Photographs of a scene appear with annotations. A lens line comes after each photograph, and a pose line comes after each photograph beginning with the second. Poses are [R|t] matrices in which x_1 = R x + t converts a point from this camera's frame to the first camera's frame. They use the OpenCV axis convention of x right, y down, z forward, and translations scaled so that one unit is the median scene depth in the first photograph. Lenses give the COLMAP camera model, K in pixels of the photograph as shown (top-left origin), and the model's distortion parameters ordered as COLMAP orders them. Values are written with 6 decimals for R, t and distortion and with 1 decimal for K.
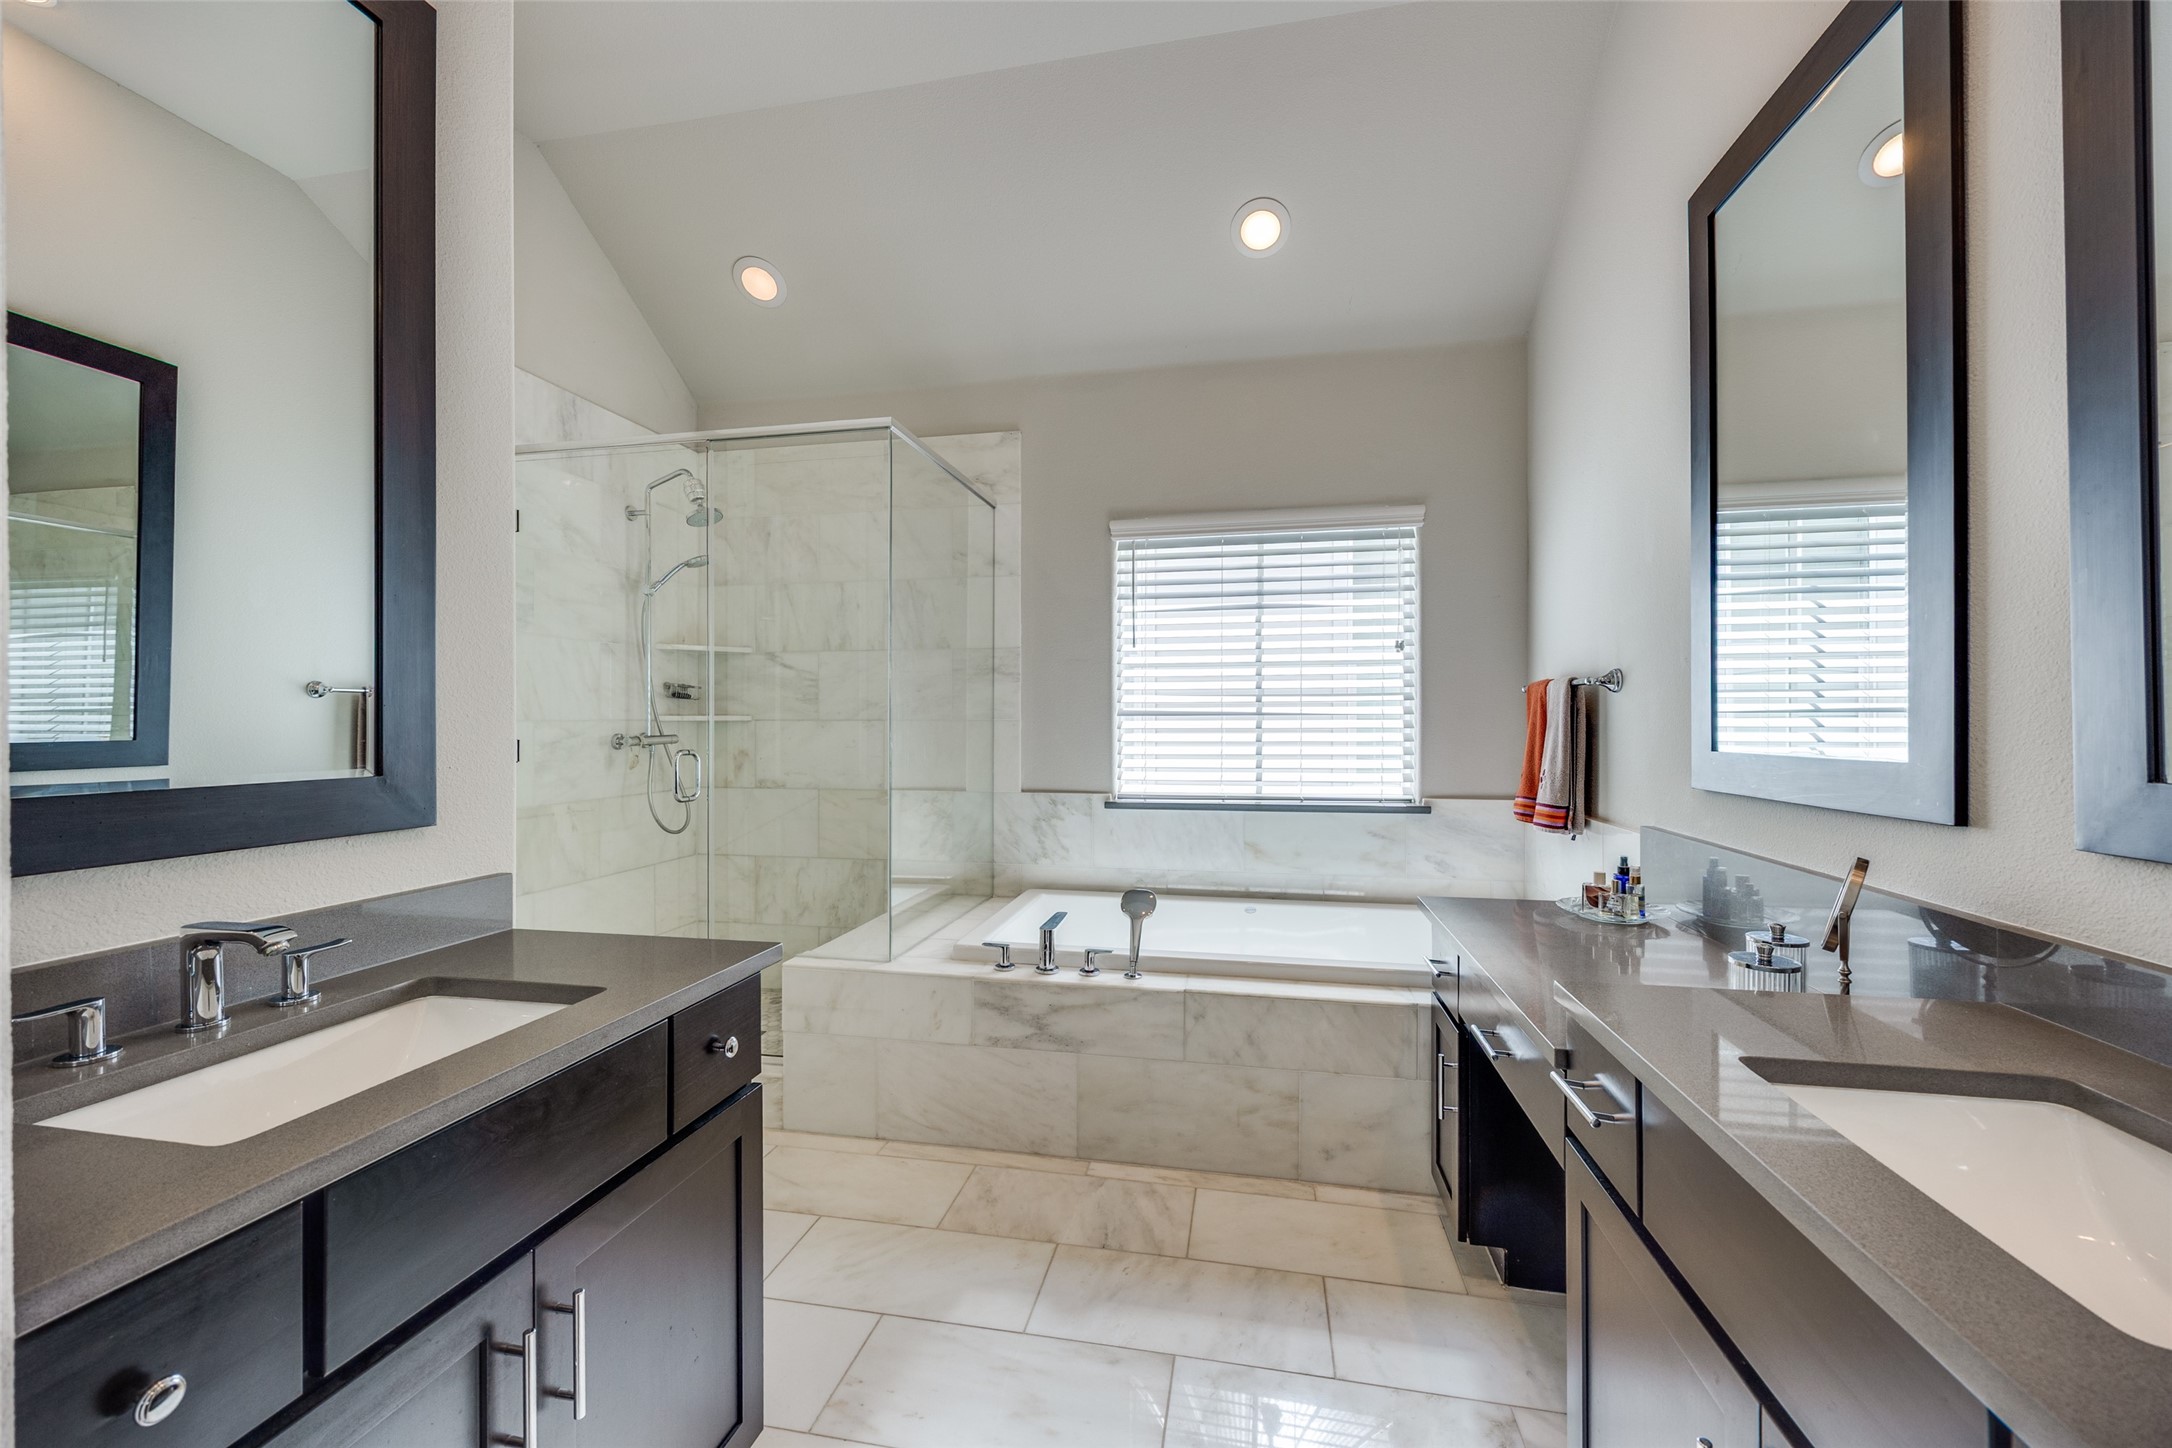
lens RADIAL K [[846.5, 0, 1095.1], [0, 846.5, 718.0], [0, 0, 1]] dist [0.000942, 0.000003]
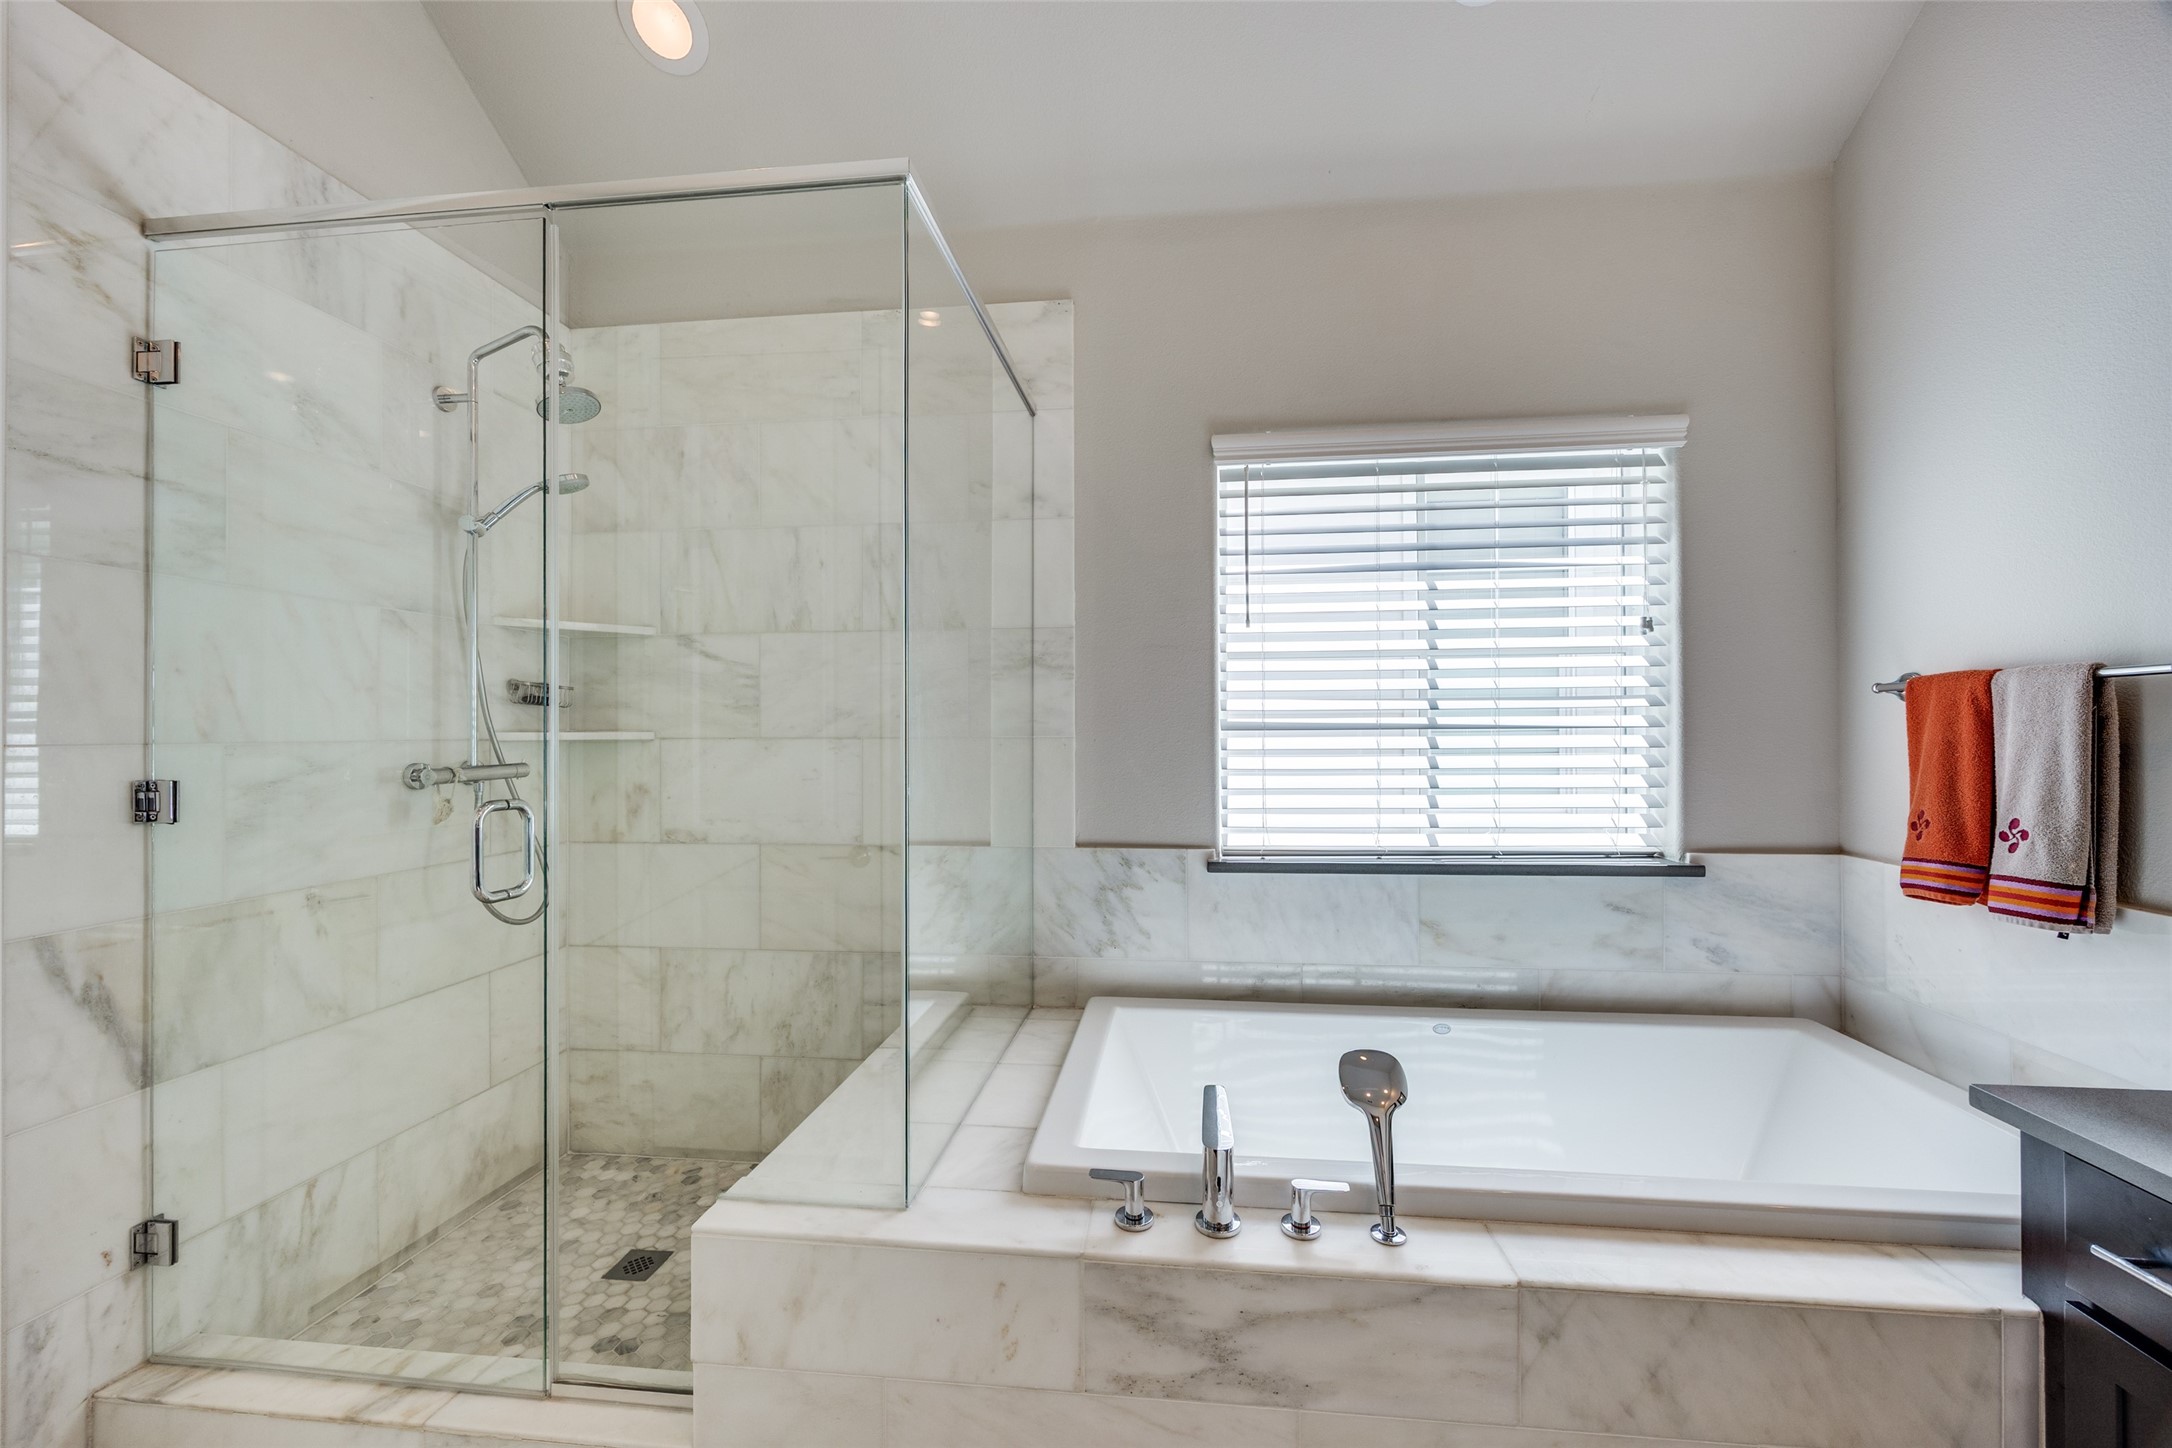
lens RADIAL K [[822.9, 0, 1086.0], [0, 822.9, 724.0], [0, 0, 1]] dist [-0.002569, -0.000097]
pose [[0.997653, -0.002399, 0.068436, -0.125849], [0.002899, 0.999970, -0.007202, -0.003371], [-0.068417, 0.007384, 0.997629, 0.370009]]
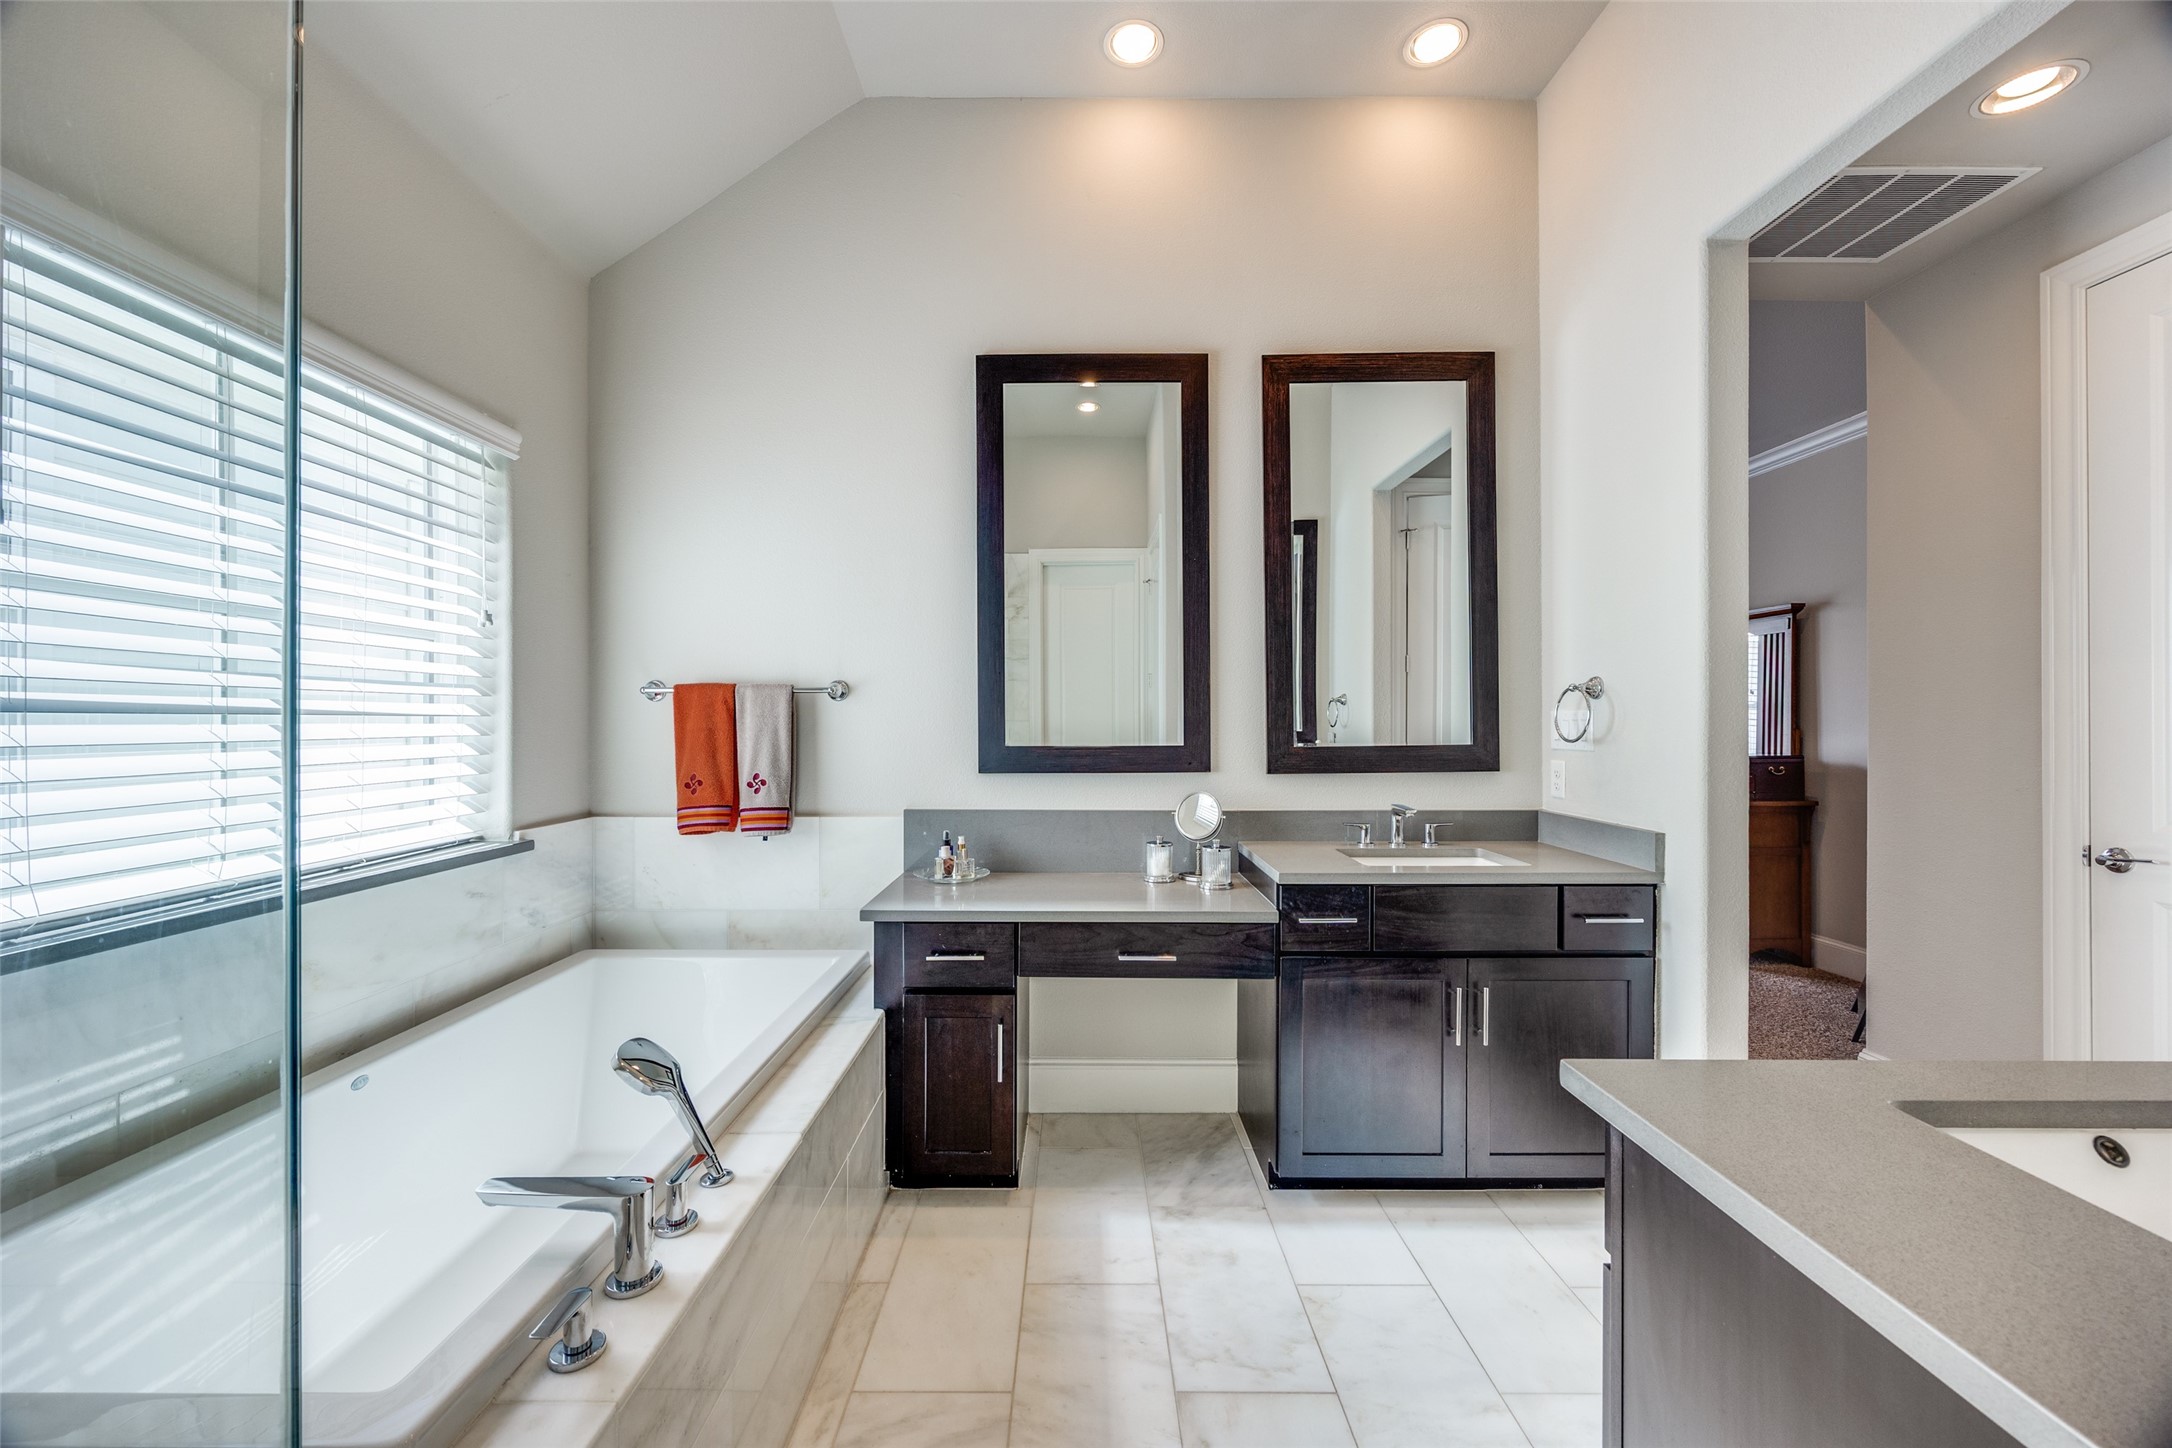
lens RADIAL K [[822.9, 0, 1086.0], [0, 822.9, 724.0], [0, 0, 1]] dist [-0.002569, -0.000097]
pose [[-0.186642, 0.004389, 0.982418, -0.389524], [-0.004516, 0.999976, -0.005326, 0.003458], [-0.982418, -0.005431, -0.186617, 0.624249]]
